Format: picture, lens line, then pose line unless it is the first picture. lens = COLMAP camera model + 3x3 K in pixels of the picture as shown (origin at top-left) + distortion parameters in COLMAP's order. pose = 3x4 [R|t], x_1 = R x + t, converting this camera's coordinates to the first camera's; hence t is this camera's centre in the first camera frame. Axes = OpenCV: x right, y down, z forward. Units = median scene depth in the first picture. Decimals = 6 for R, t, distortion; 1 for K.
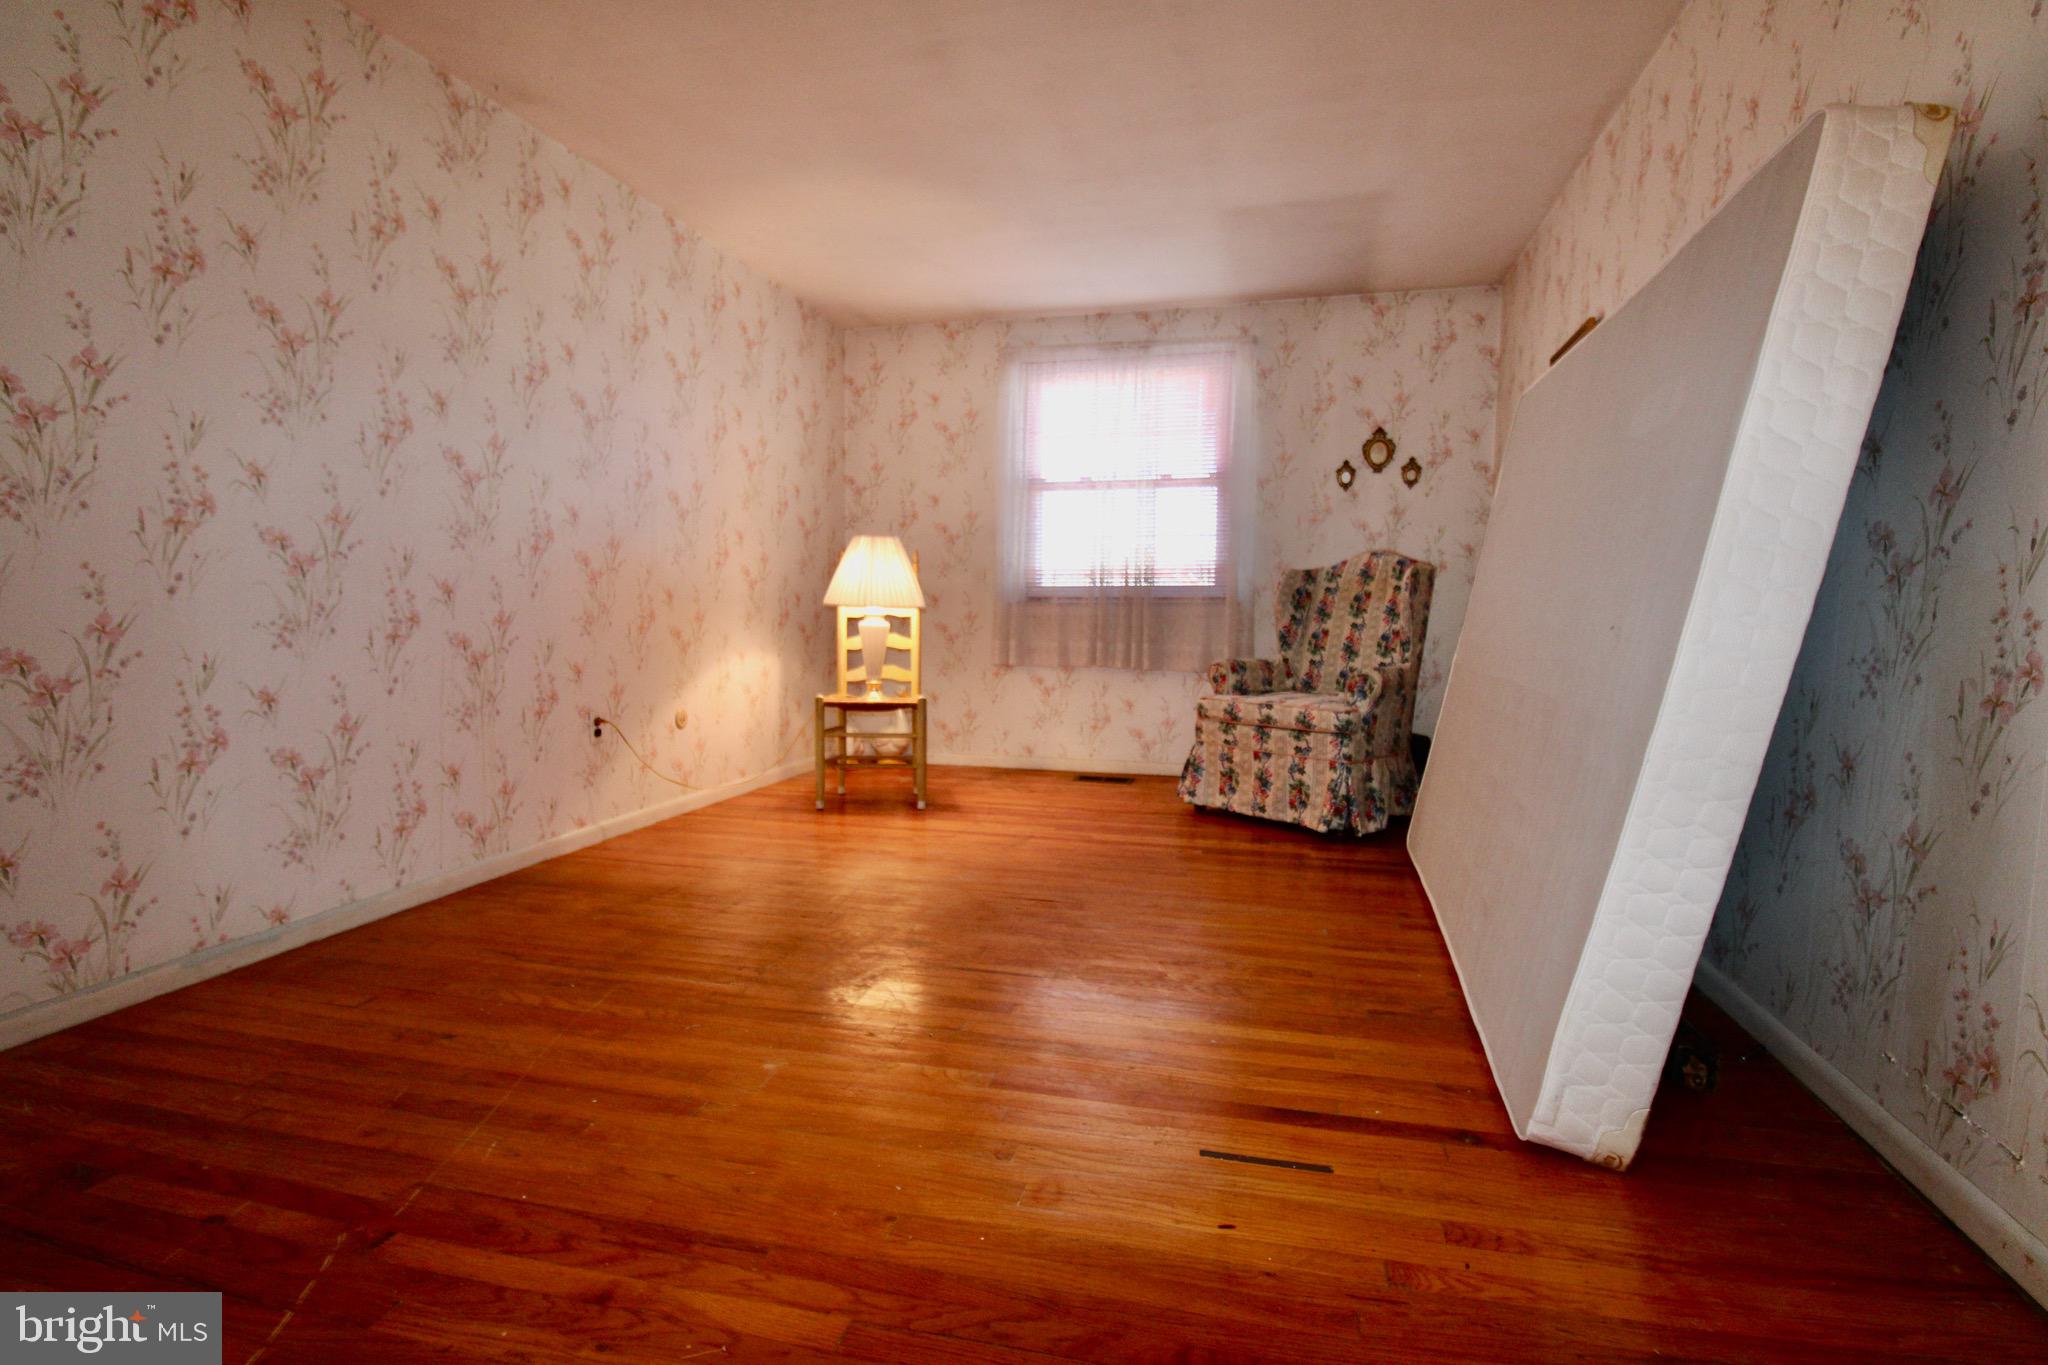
lens RADIAL K [[985.8, 0, 1027.4], [0, 985.8, 692.2], [0, 0, 1]] dist [-0.002542, -0.000383]
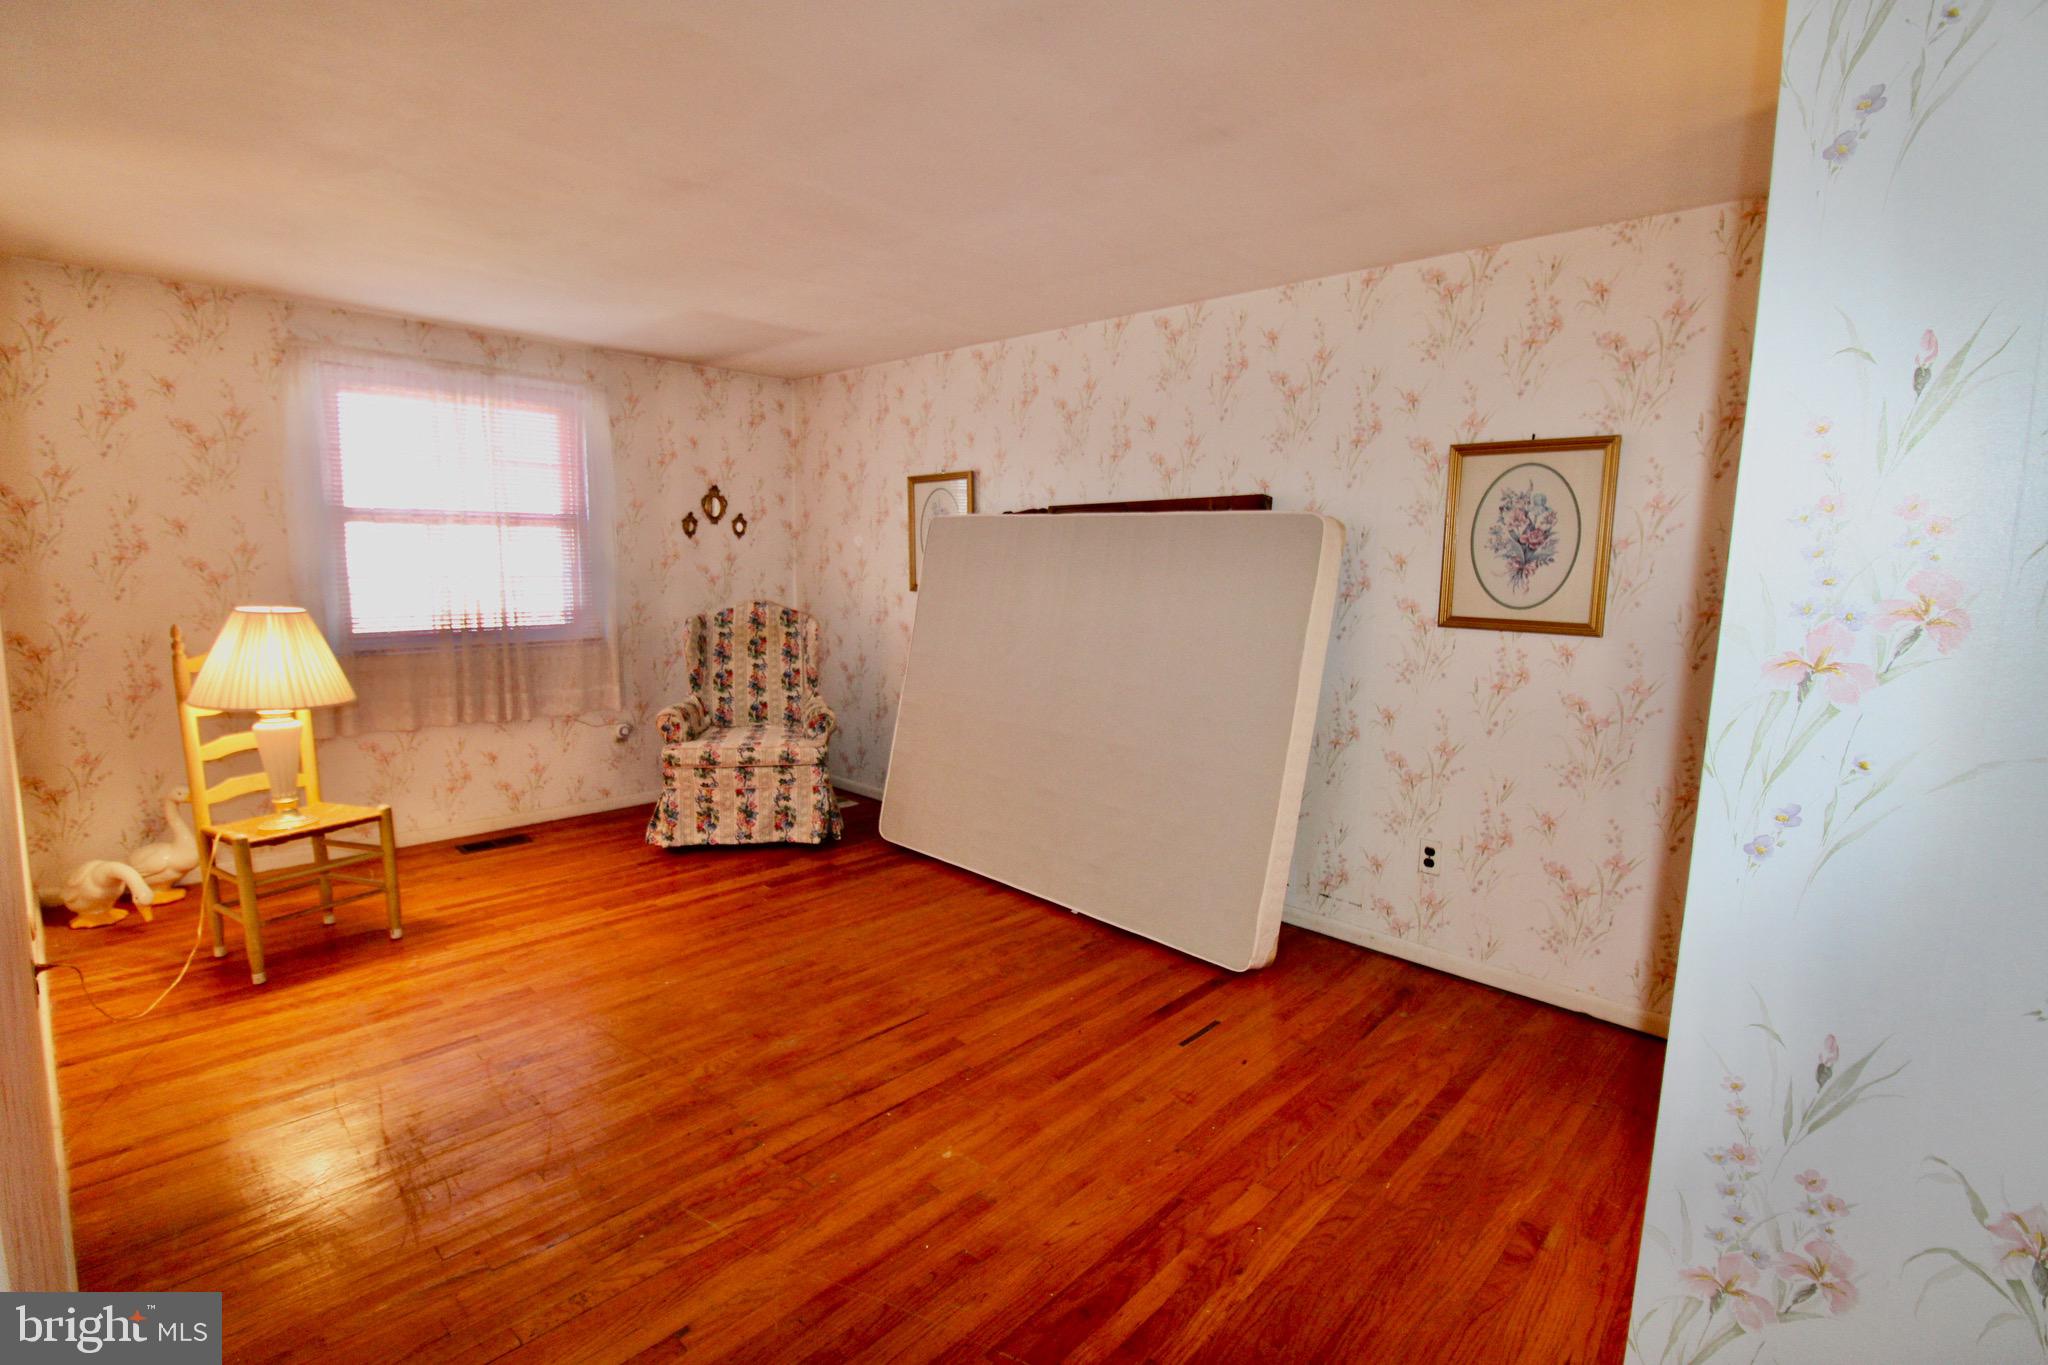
lens RADIAL K [[959.2, 0, 1036.8], [0, 959.2, 691.5], [0, 0, 1]] dist [-0.001233, -0.009695]
pose [[0.485864, -0.121009, 0.865617, -0.504779], [0.058218, 0.992651, 0.106090, -0.137882], [-0.872093, -0.001150, 0.489338, 0.132081]]
